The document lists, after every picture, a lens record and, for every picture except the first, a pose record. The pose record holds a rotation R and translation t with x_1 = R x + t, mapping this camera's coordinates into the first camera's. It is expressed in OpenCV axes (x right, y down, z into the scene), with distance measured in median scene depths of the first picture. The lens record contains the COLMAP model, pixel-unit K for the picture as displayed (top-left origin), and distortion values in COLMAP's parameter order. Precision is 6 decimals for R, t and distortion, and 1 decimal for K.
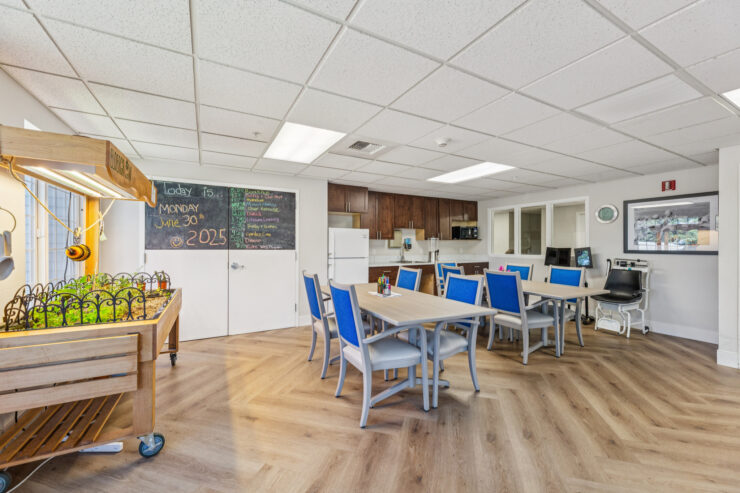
lens RADIAL K [[298.7, 0, 368.3], [0, 298.7, 245.6], [0, 0, 1]] dist [0.000350, 0.000677]
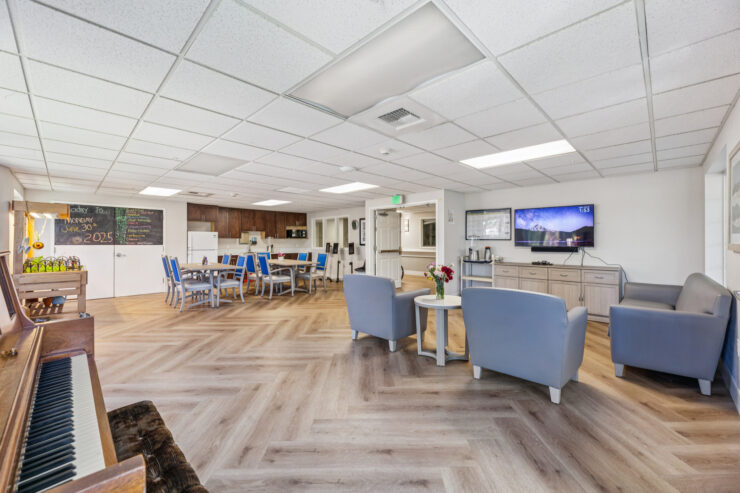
lens RADIAL K [[298.7, 0, 369.4], [0, 298.7, 241.2], [0, 0, 1]] dist [0.000350, 0.000677]
pose [[0.957567, -0.002540, 0.288198, 0.428671], [0.003947, 0.999983, -0.004299, 0.005630], [-0.288182, 0.005254, 0.957561, -1.043261]]
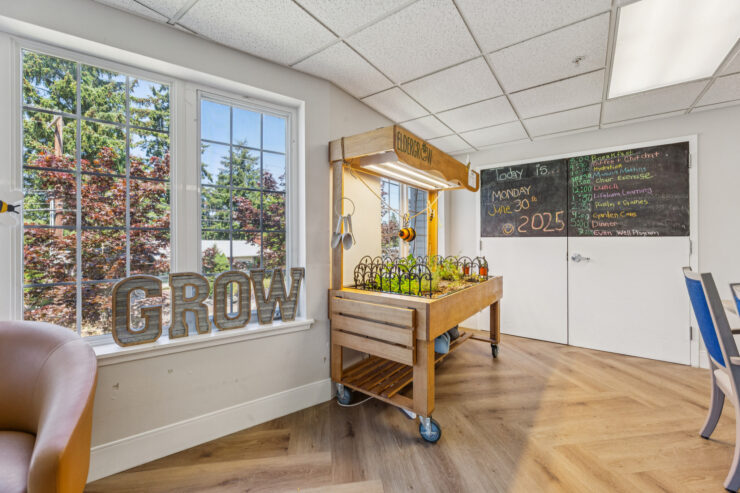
lens RADIAL K [[298.7, 0, 369.0], [0, 298.7, 240.3], [0, 0, 1]] dist [0.000350, 0.000677]
pose [[0.427257, -0.007719, -0.904097, 0.027631], [-0.000657, 0.999961, -0.008848, 0.031991], [0.904130, 0.004374, 0.427235, 0.191369]]
